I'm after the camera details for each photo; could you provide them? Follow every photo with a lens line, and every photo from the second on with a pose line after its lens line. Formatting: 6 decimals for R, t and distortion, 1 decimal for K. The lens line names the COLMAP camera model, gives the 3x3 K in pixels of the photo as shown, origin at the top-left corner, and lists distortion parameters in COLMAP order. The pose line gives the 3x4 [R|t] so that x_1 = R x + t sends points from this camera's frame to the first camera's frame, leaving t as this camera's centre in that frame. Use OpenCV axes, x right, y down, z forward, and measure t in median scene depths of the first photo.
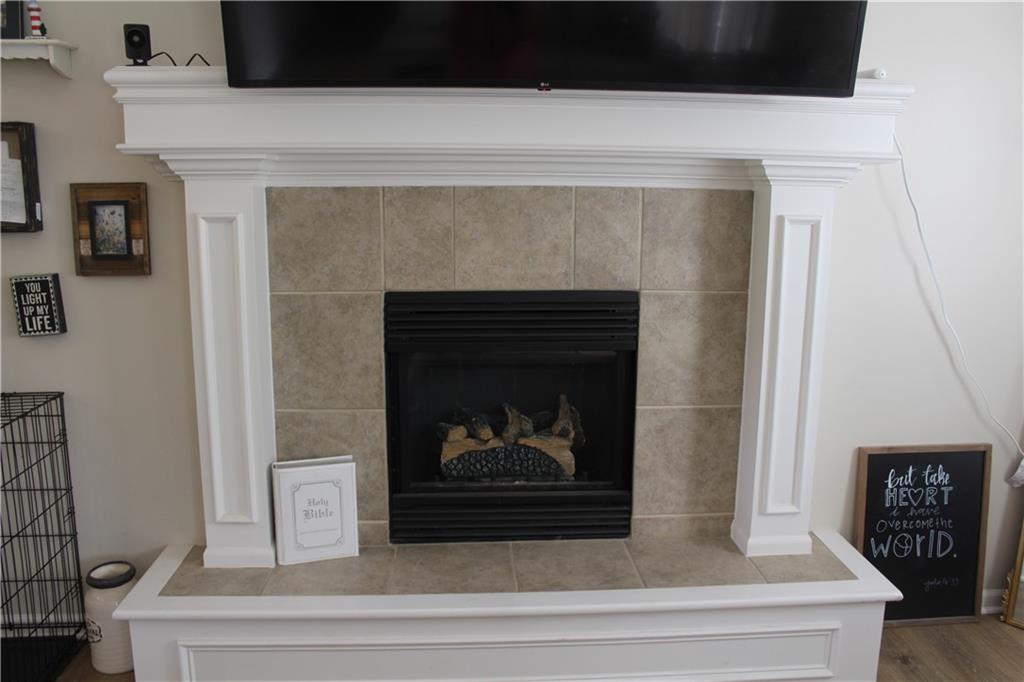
lens RADIAL K [[853.3, 0, 512.4], [0, 853.3, 341.2], [0, 0, 1]] dist [-0.154436, 0.124496]
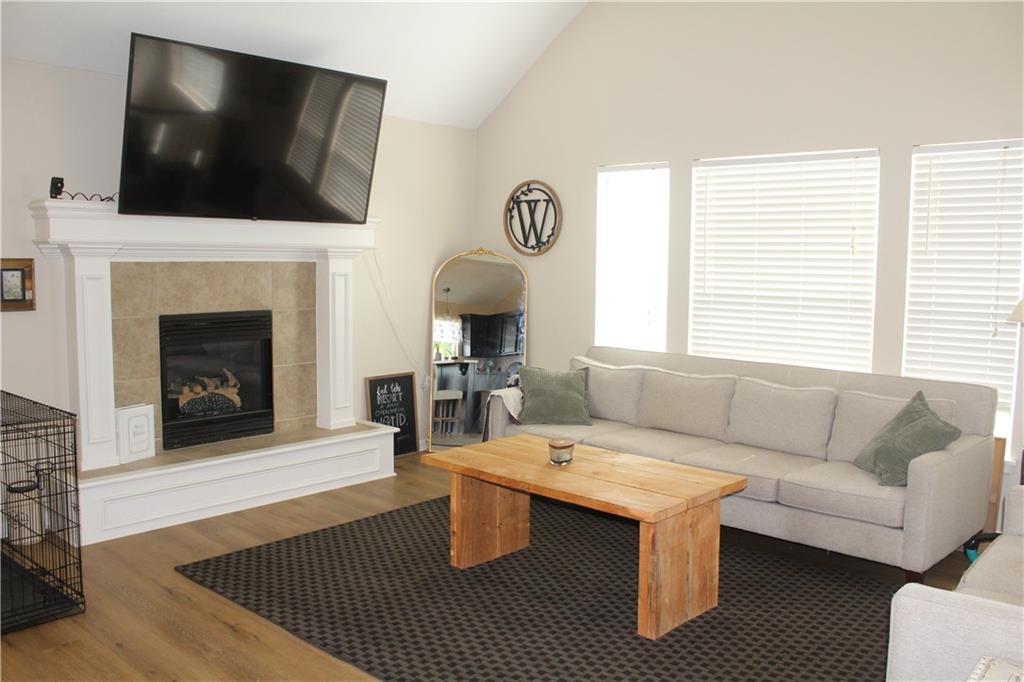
lens RADIAL K [[853.3, 0, 513.0], [0, 853.3, 341.6], [0, 0, 1]] dist [-0.154436, 0.124496]
pose [[0.708892, -0.065357, 0.702282, -0.917104], [0.120096, 0.992342, -0.028875, 0.153946], [-0.695017, 0.104811, 0.711313, -0.915633]]
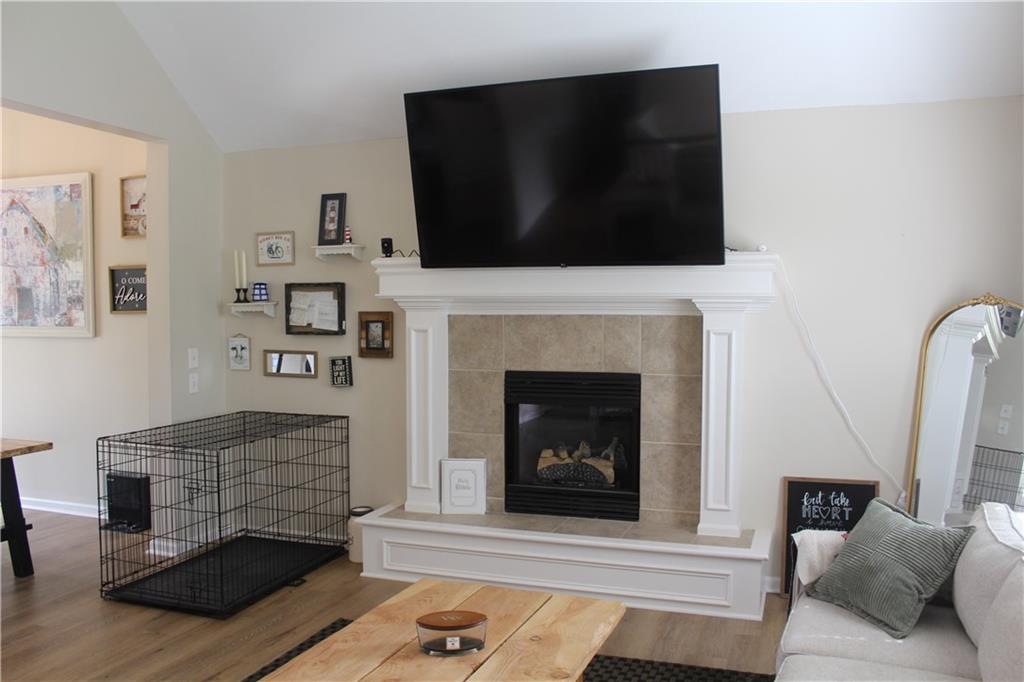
lens RADIAL K [[853.3, 0, 516.6], [0, 853.3, 341.6], [0, 0, 1]] dist [-0.154436, 0.124496]
pose [[0.922497, 0.009512, -0.385886, 0.595445], [-0.063311, 0.989887, -0.126949, 0.115516], [0.380776, 0.141541, 0.913770, -0.713728]]
